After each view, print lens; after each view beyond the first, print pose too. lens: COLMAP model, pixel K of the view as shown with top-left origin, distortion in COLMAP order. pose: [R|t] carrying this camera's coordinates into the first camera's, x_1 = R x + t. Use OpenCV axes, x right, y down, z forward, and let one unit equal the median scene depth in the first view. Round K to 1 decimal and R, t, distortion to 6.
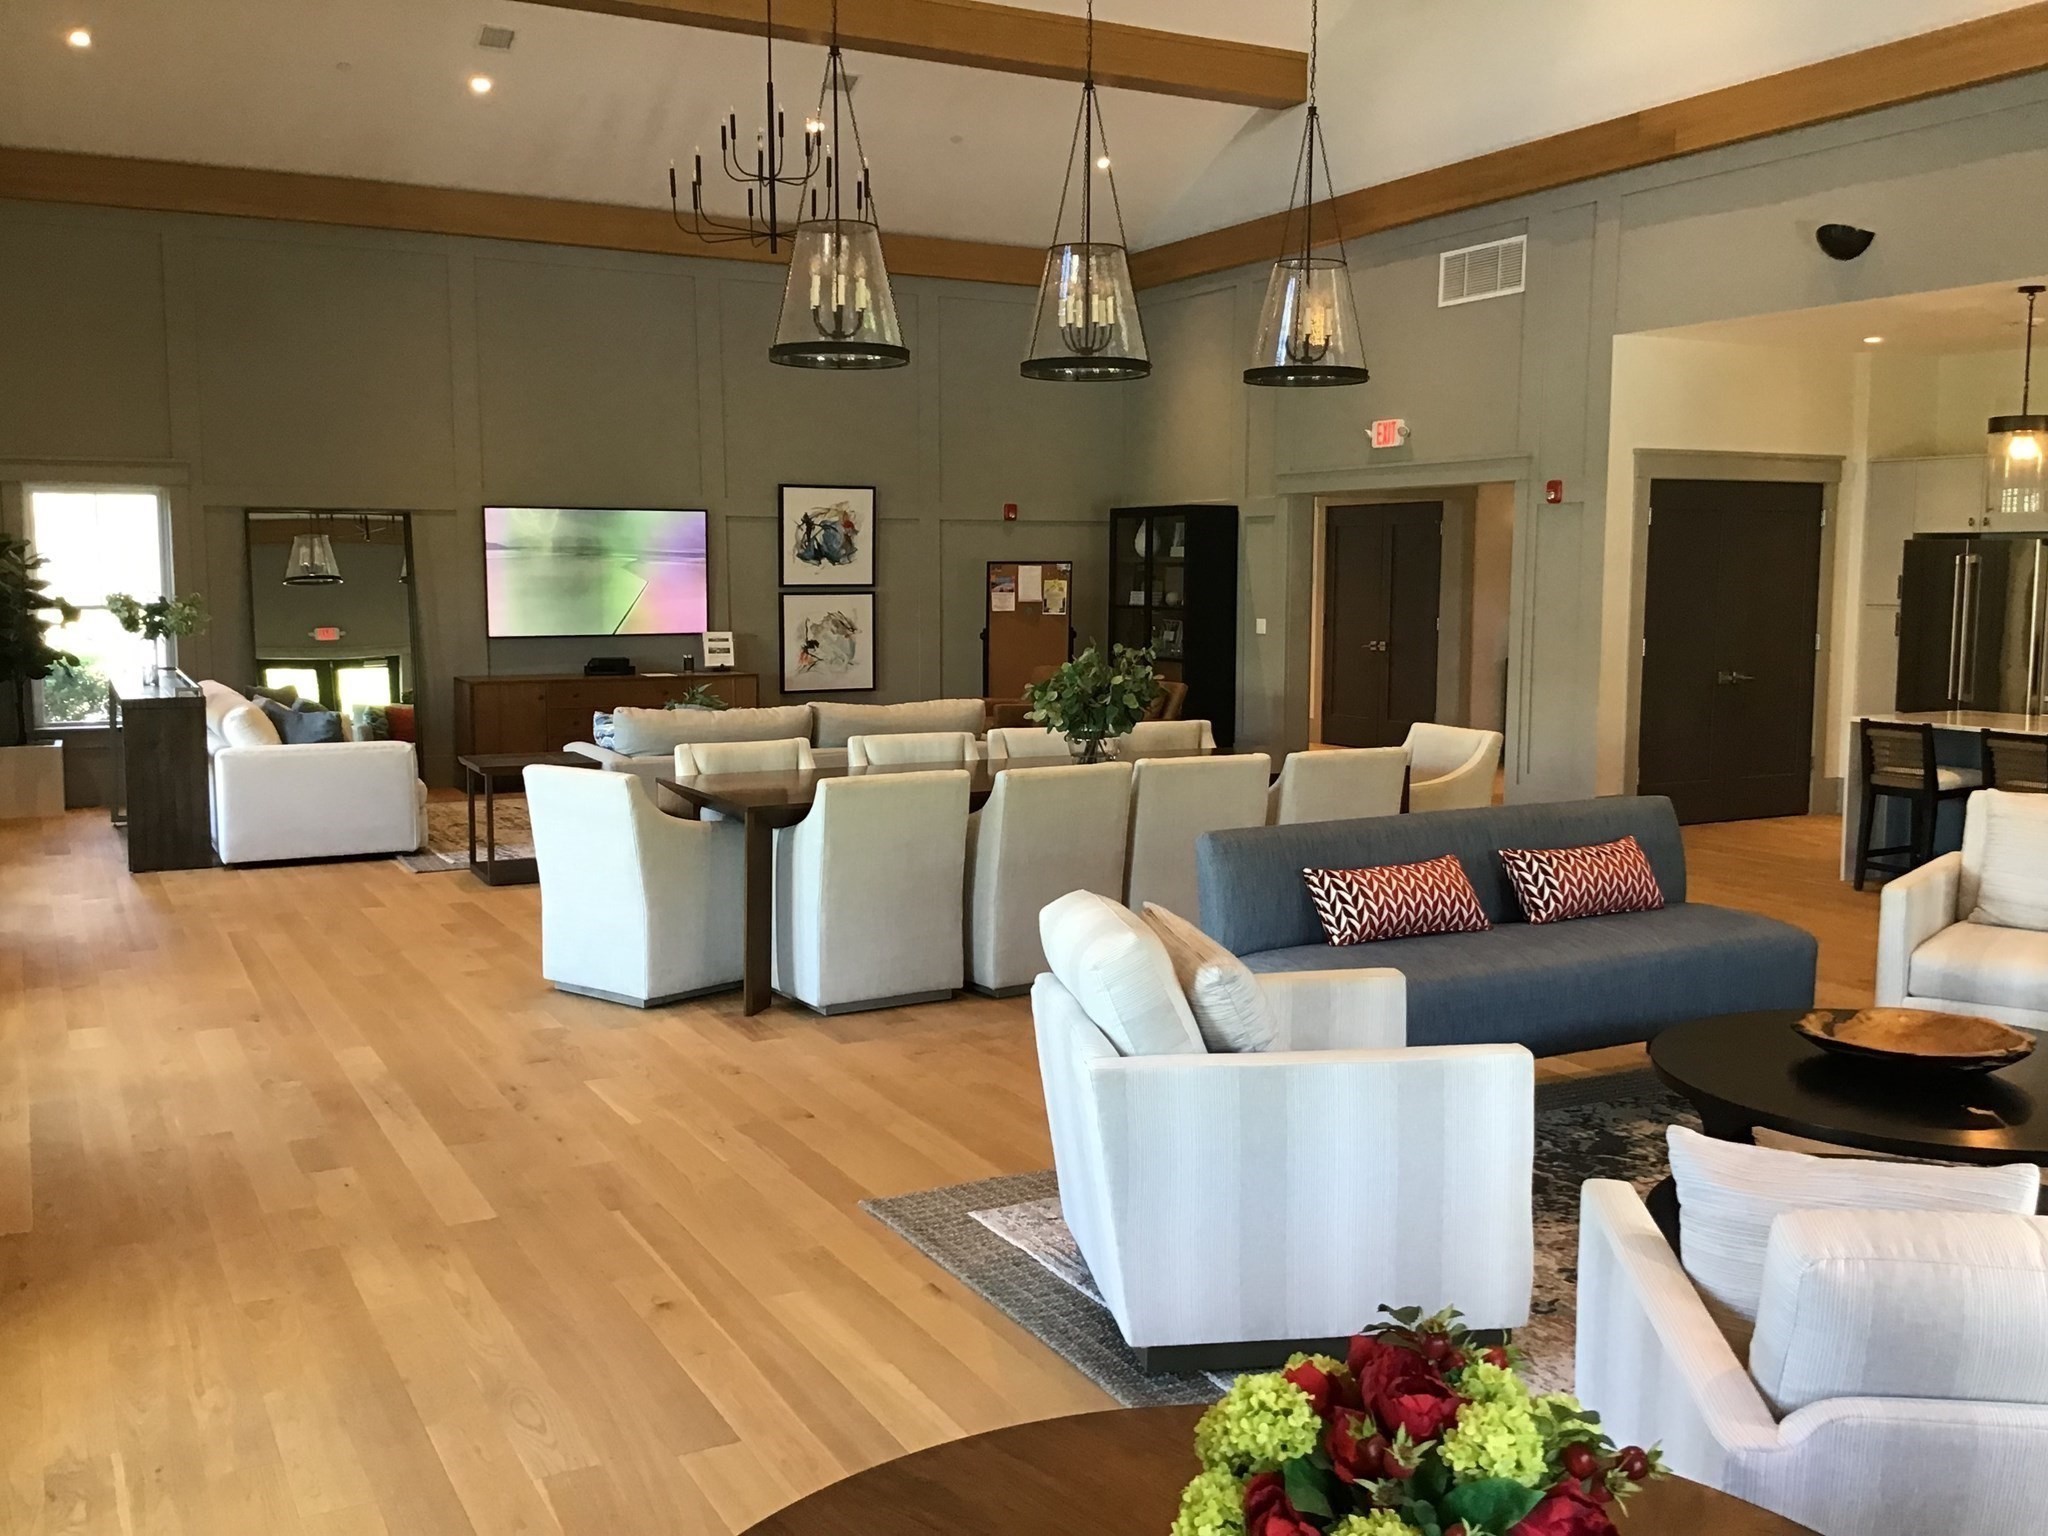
lens RADIAL K [[1835.1, 0, 1024.0], [0, 1835.1, 768.0], [0, 0, 1]] dist [0.165050, -0.330128]
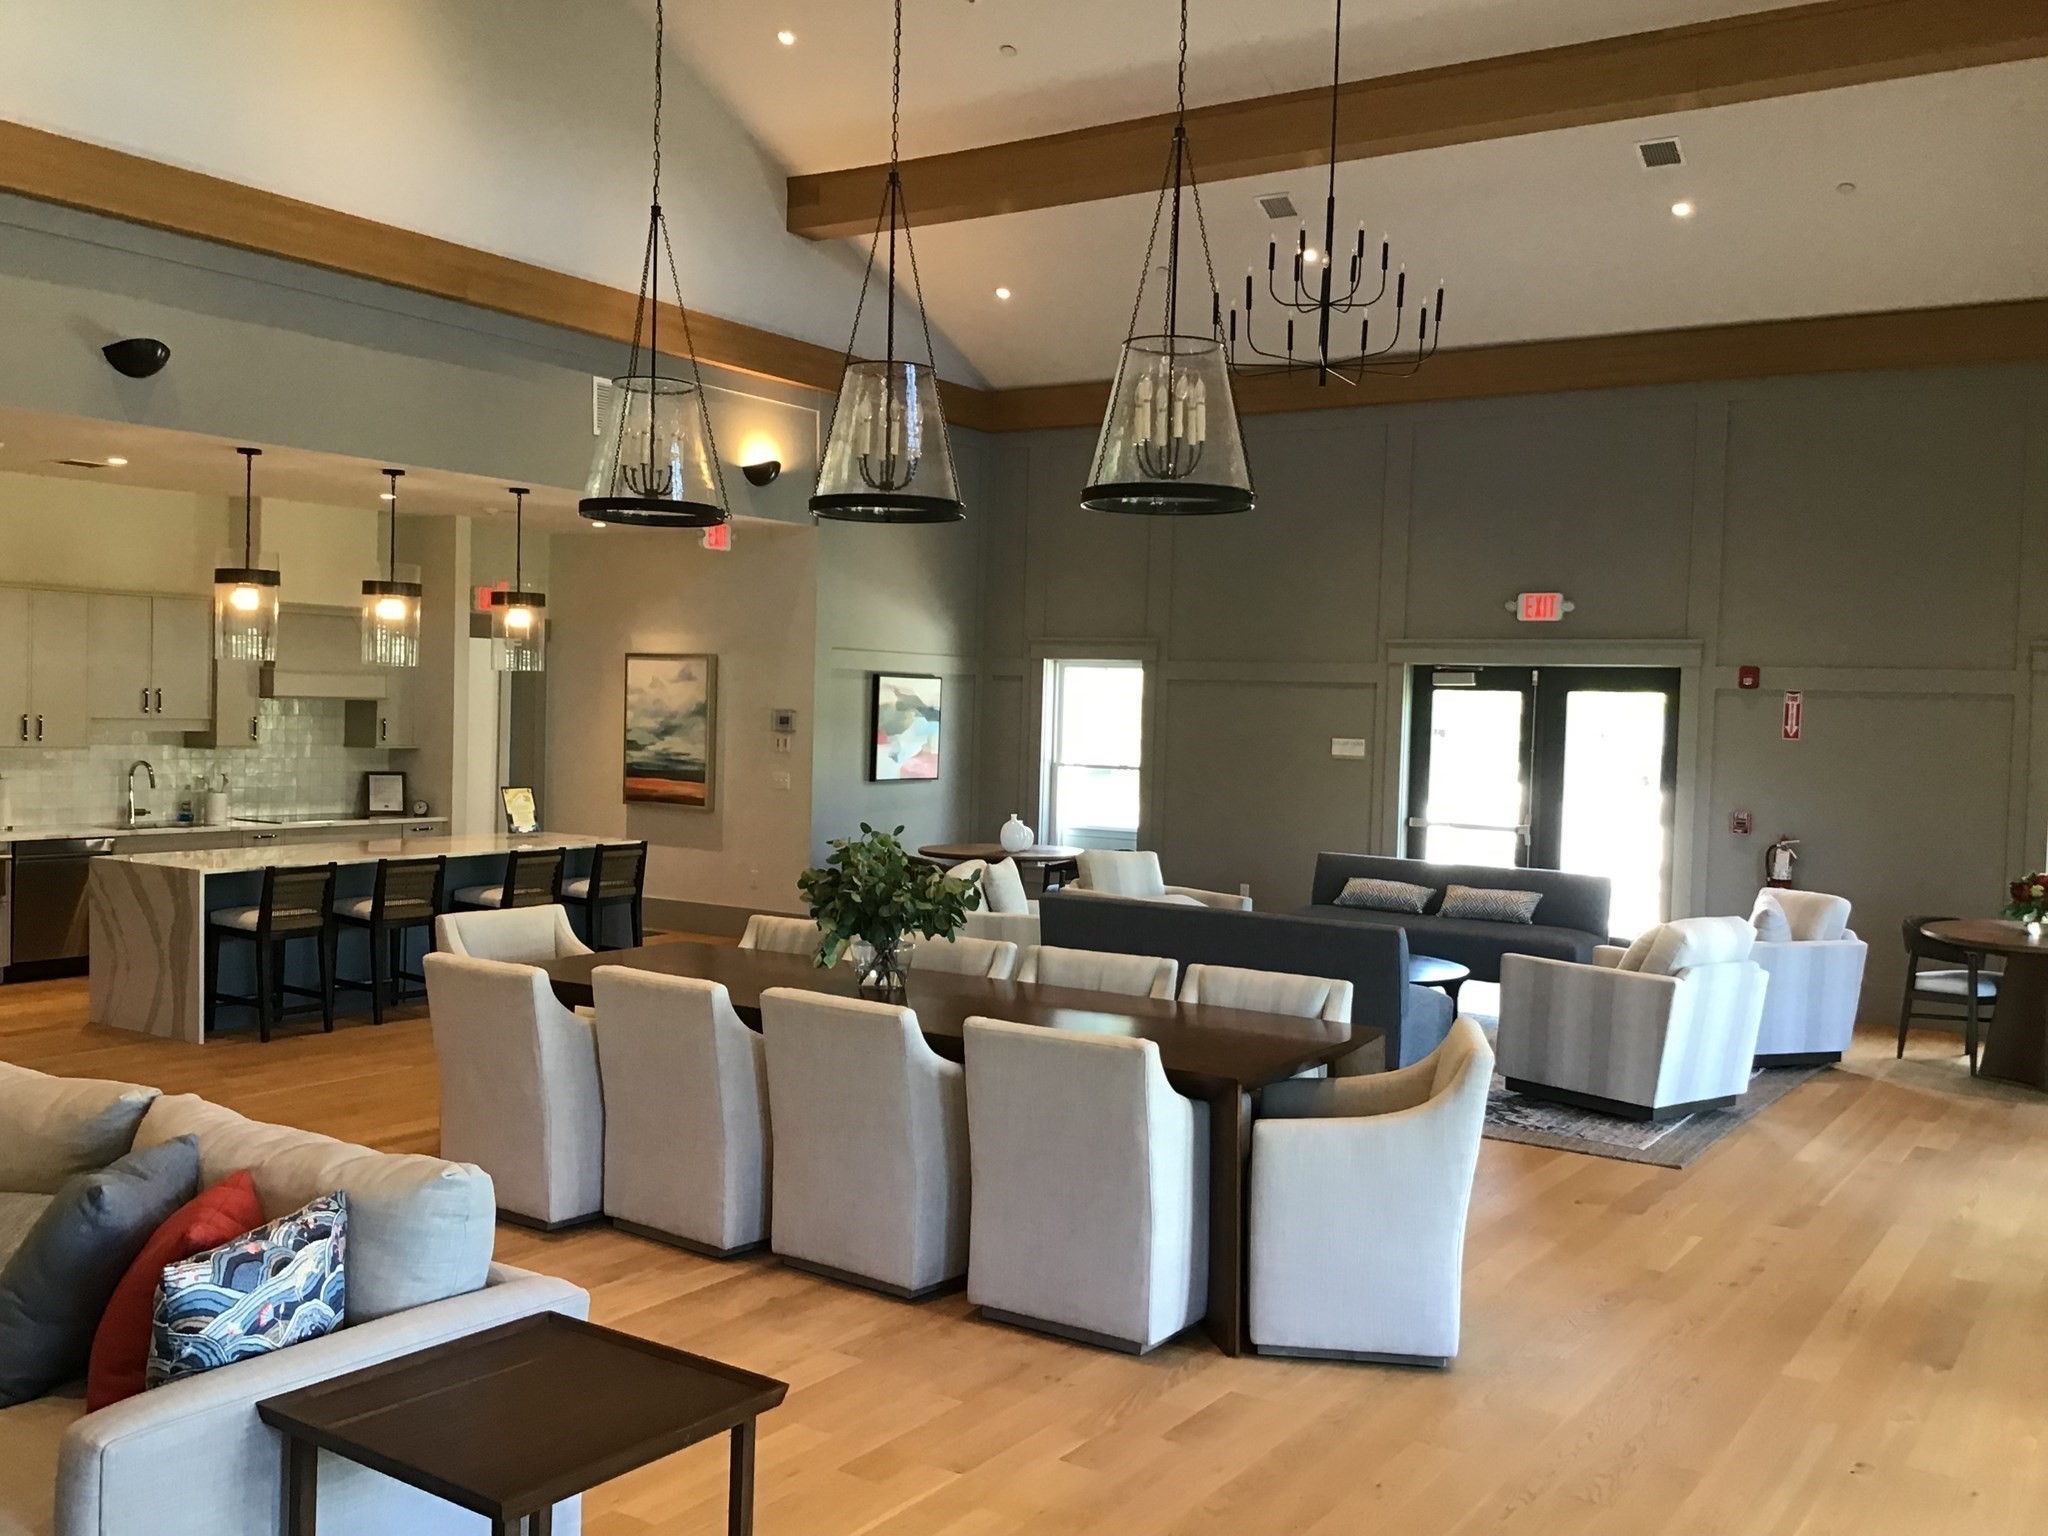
lens RADIAL K [[1847.8, 0, 1024.0], [0, 1847.8, 768.0], [0, 0, 1]] dist [-0.001868, -0.001693]
pose [[-0.462144, -0.048043, 0.885502, -0.634284], [0.069463, 0.993502, 0.090156, -0.146879], [-0.884080, 0.103175, -0.455804, 1.152538]]
